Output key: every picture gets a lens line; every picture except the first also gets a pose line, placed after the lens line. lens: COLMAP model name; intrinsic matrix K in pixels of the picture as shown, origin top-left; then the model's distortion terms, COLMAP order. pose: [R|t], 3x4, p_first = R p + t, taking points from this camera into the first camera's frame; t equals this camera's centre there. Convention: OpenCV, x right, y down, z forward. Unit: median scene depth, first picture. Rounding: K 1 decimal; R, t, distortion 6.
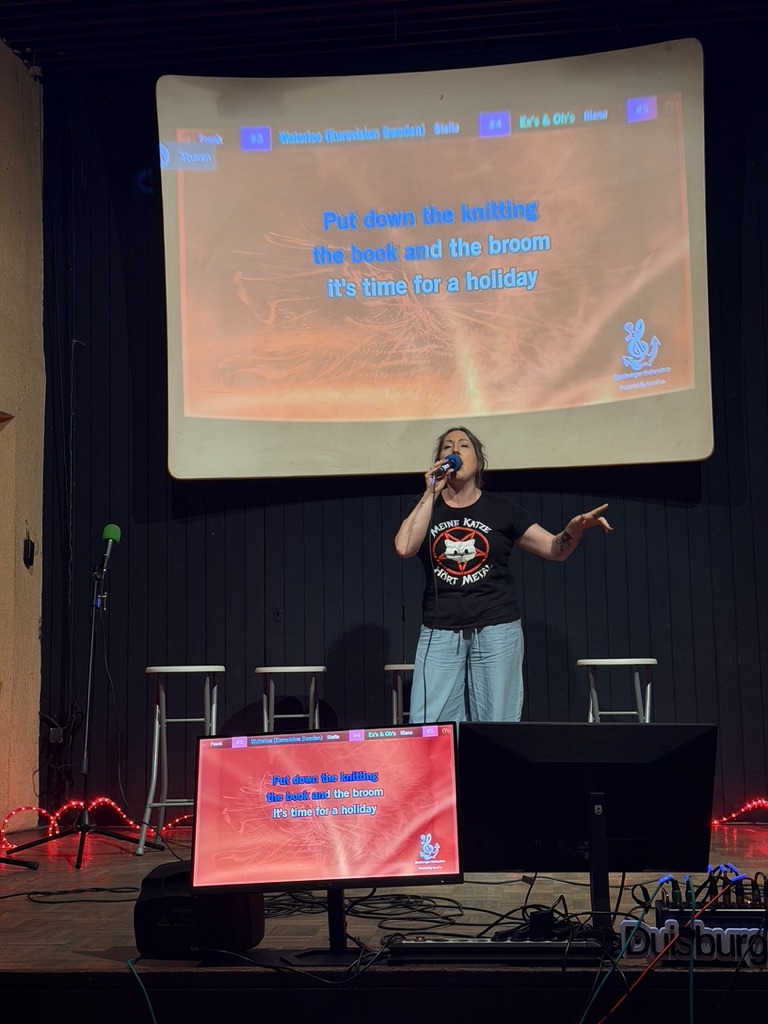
lens RADIAL K [[1434.7, 0, 384.0], [0, 1434.7, 512.0], [0, 0, 1]] dist [0.214407, -0.444267]
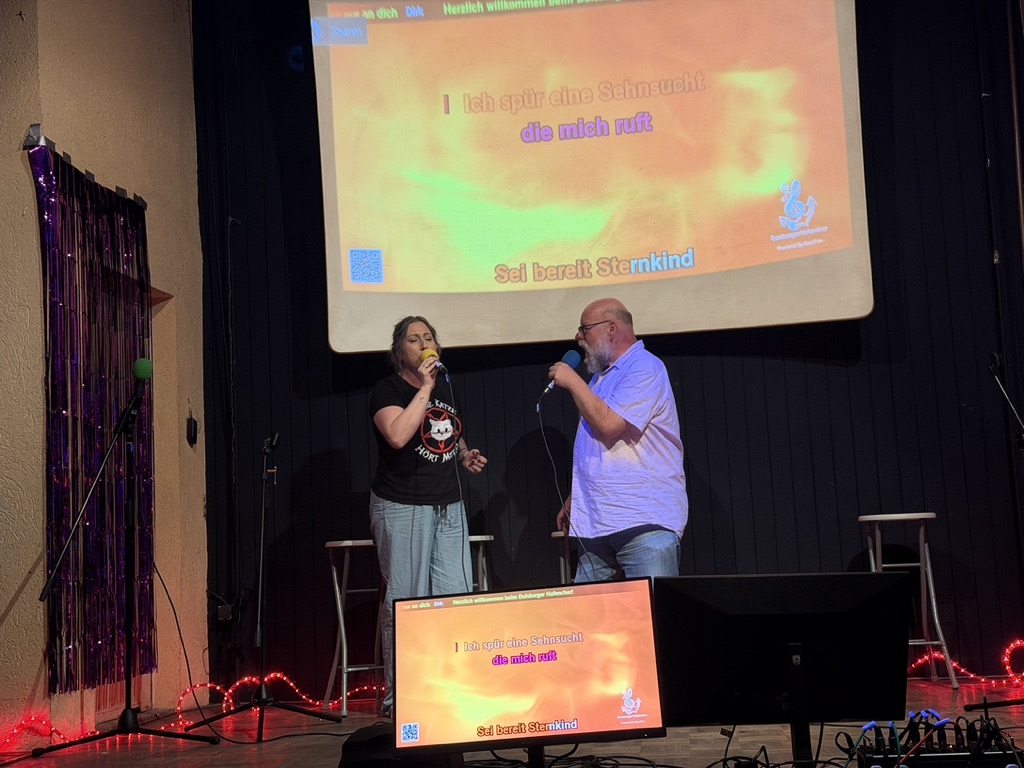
lens RADIAL K [[1433.6, 0, 521.6], [0, 1433.6, 384.0], [0, 0, 1]] dist [0.219003, -0.461171]
pose [[0.999522, -0.030658, 0.003922, -0.038034], [0.030673, 0.999522, -0.003972, 0.011906], [-0.003798, 0.004090, 0.999984, -0.003783]]
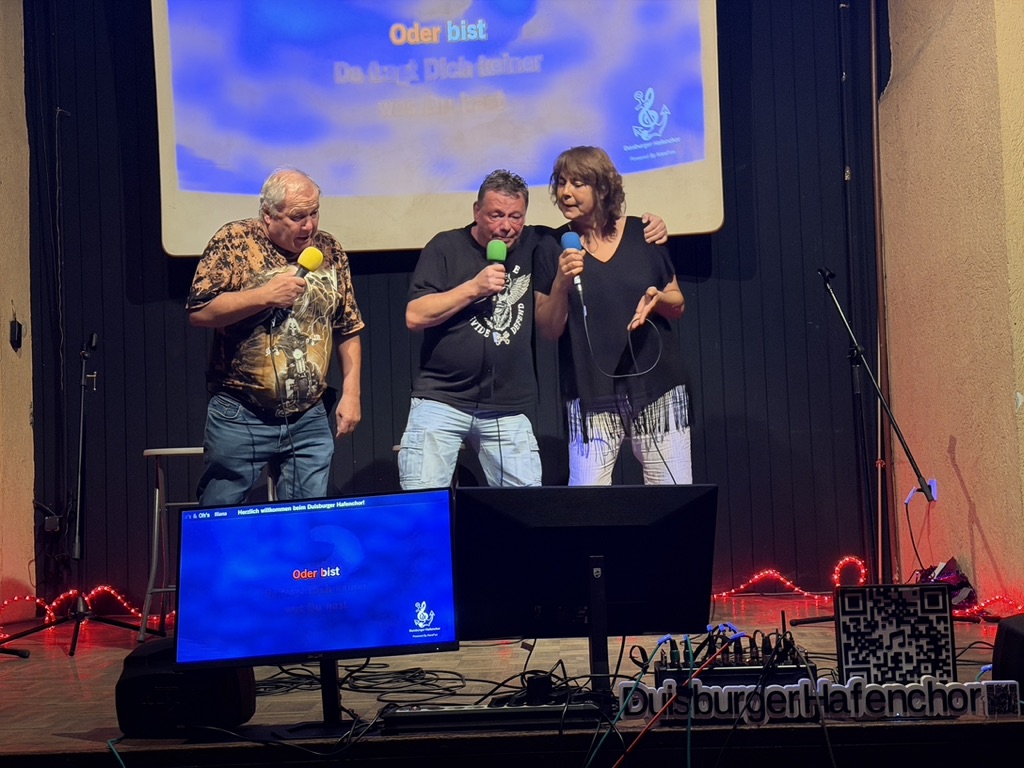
lens RADIAL K [[1434.7, 0, 500.4], [0, 1434.7, 390.8], [0, 0, 1]] dist [0.214407, -0.444267]
pose [[0.997882, -0.014260, 0.063475, 0.021246], [0.010615, 0.998295, 0.057393, 0.024594], [-0.064185, -0.056598, 0.996332, 0.040654]]
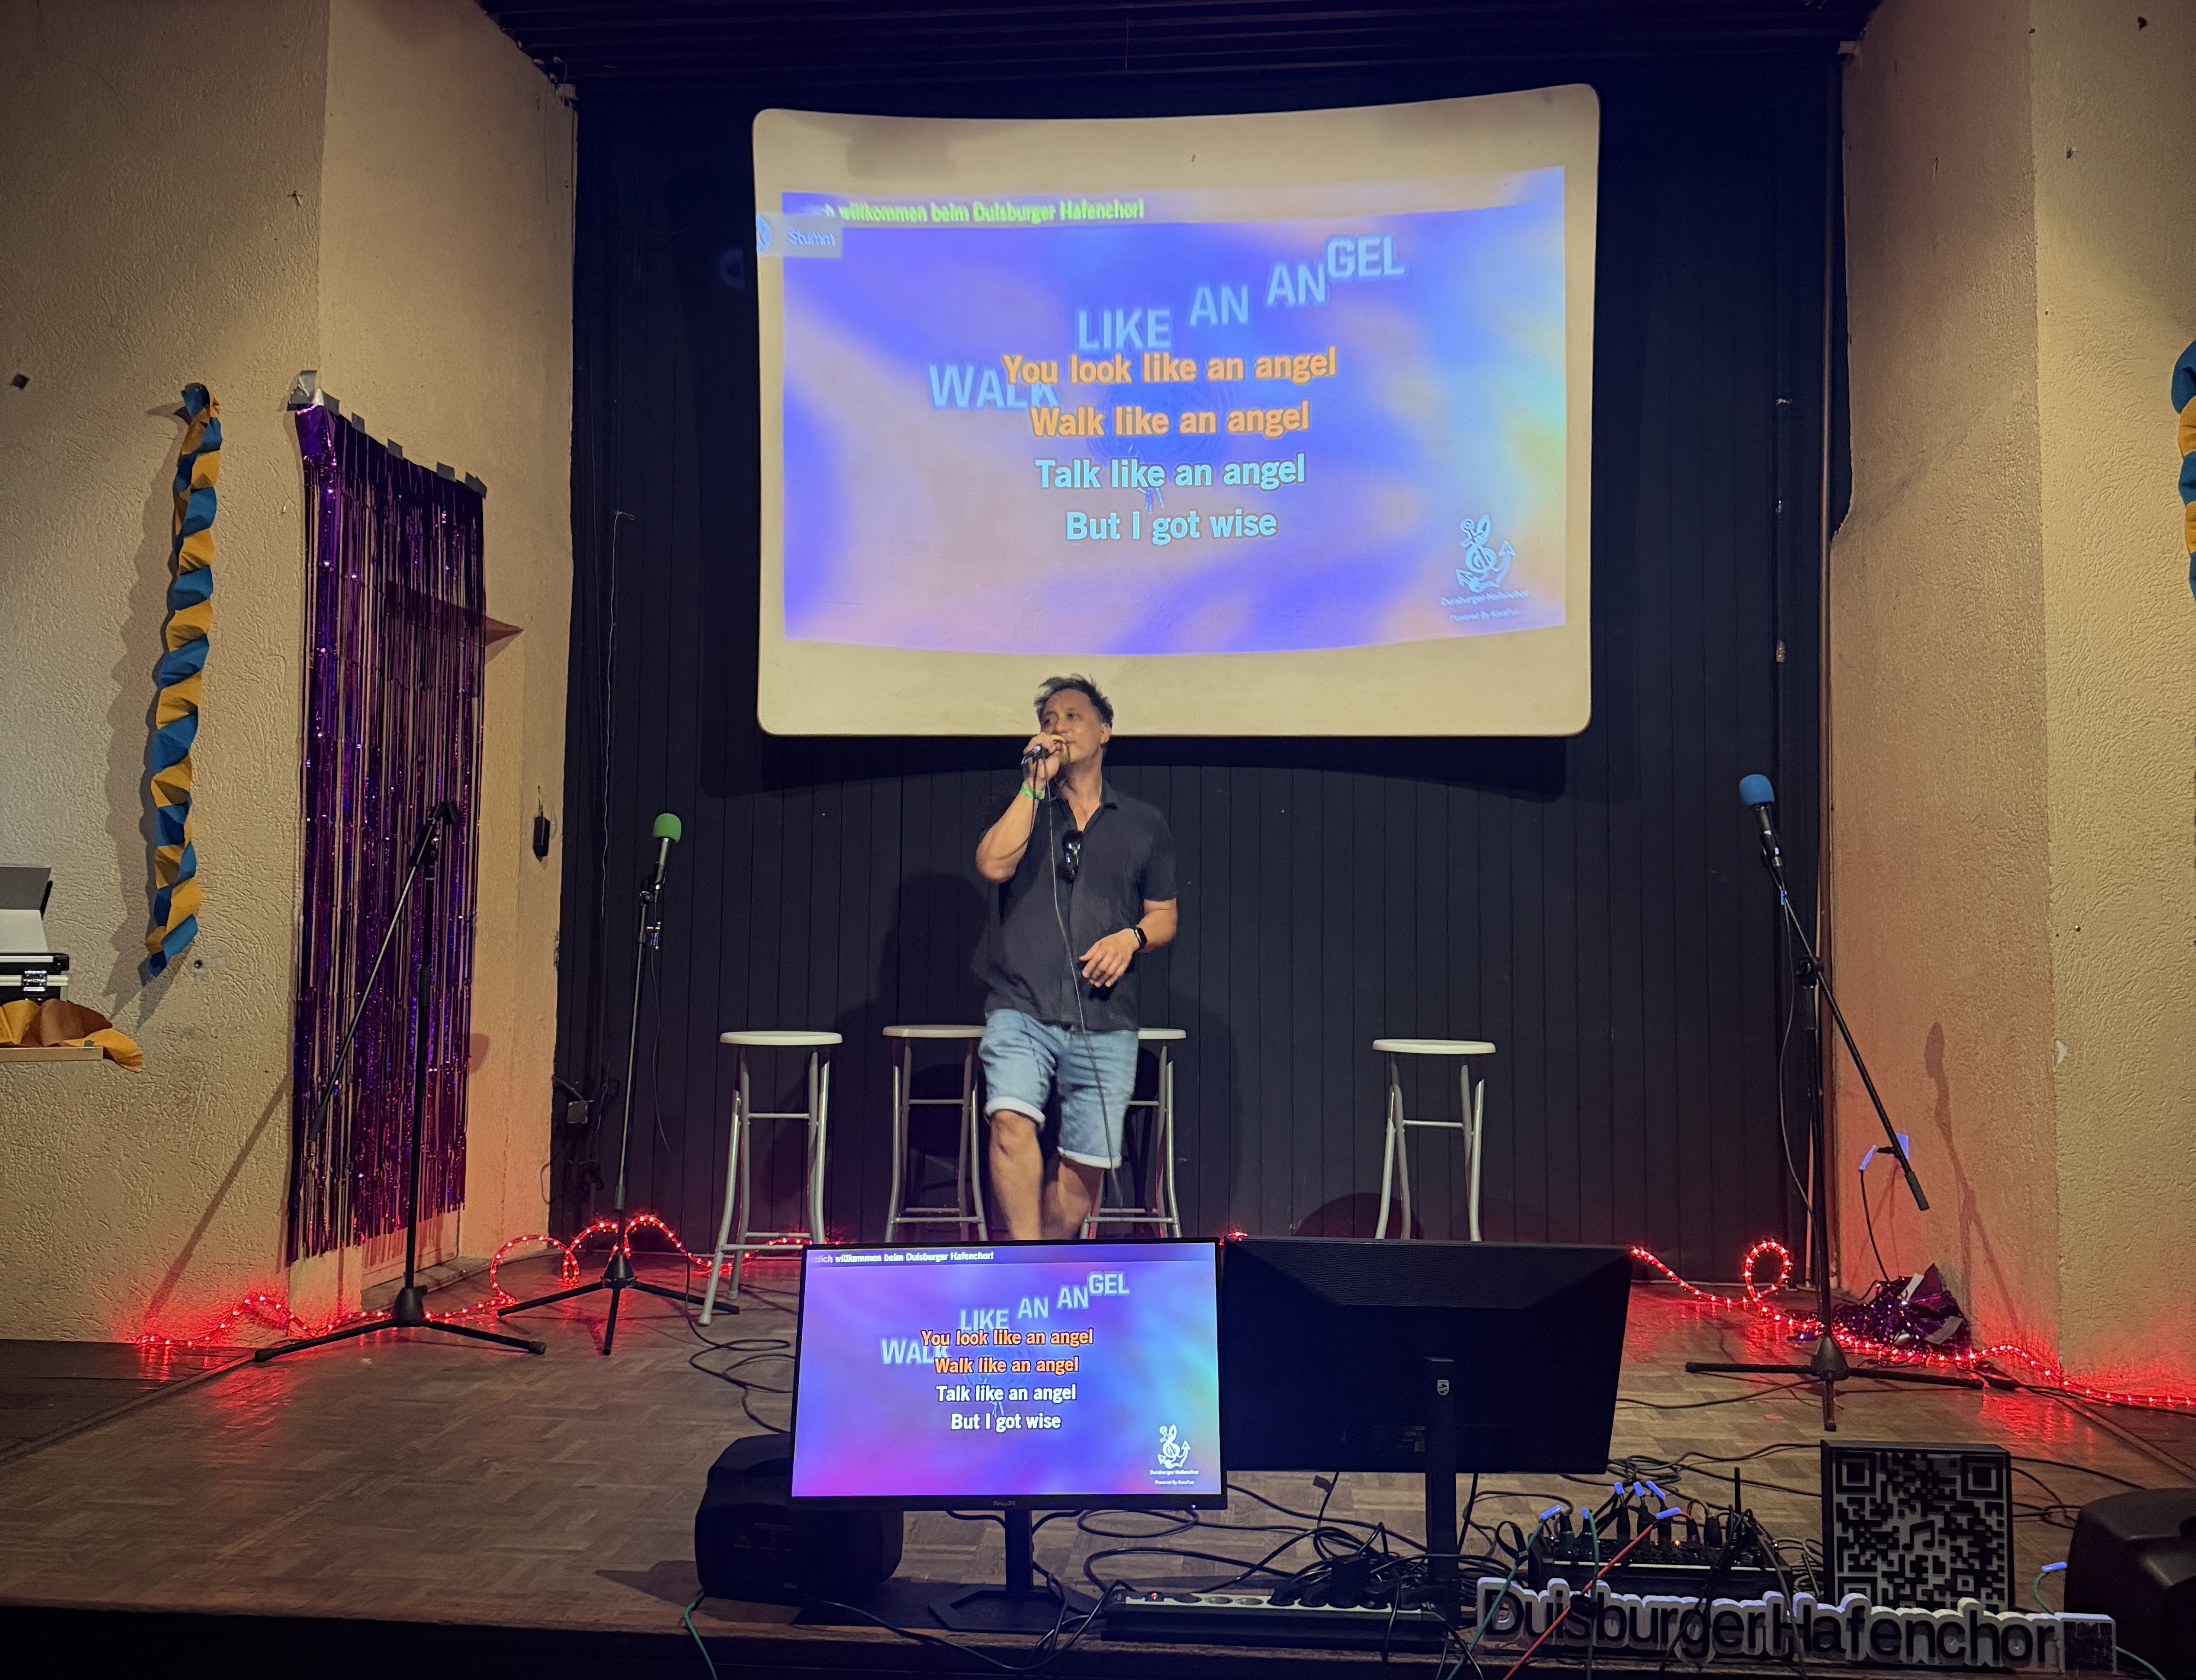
lens RADIAL K [[2058.5, 0, 1087.5], [0, 2058.5, 793.7], [0, 0, 1]] dist [0.166188, -0.297825]
pose [[0.999375, 0.031017, 0.016975, -0.027047], [-0.031787, 0.998382, 0.047139, -0.082937], [-0.015486, -0.047649, 0.998744, 0.108141]]
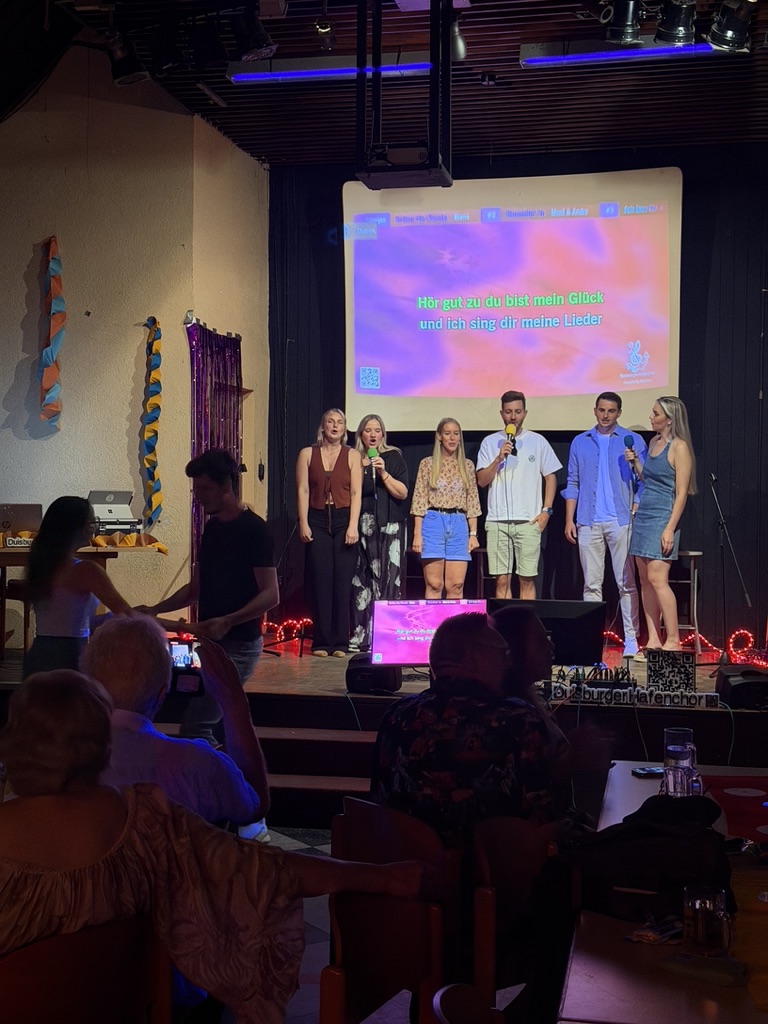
lens RADIAL K [[1434.7, 0, 384.0], [0, 1434.7, 512.0], [0, 0, 1]] dist [0.214407, -0.444267]
pose [[0.995568, 0.028994, -0.089465, 0.081648], [-0.017639, 0.991976, 0.125191, -0.255000], [0.092377, -0.123058, 0.988091, -1.166108]]
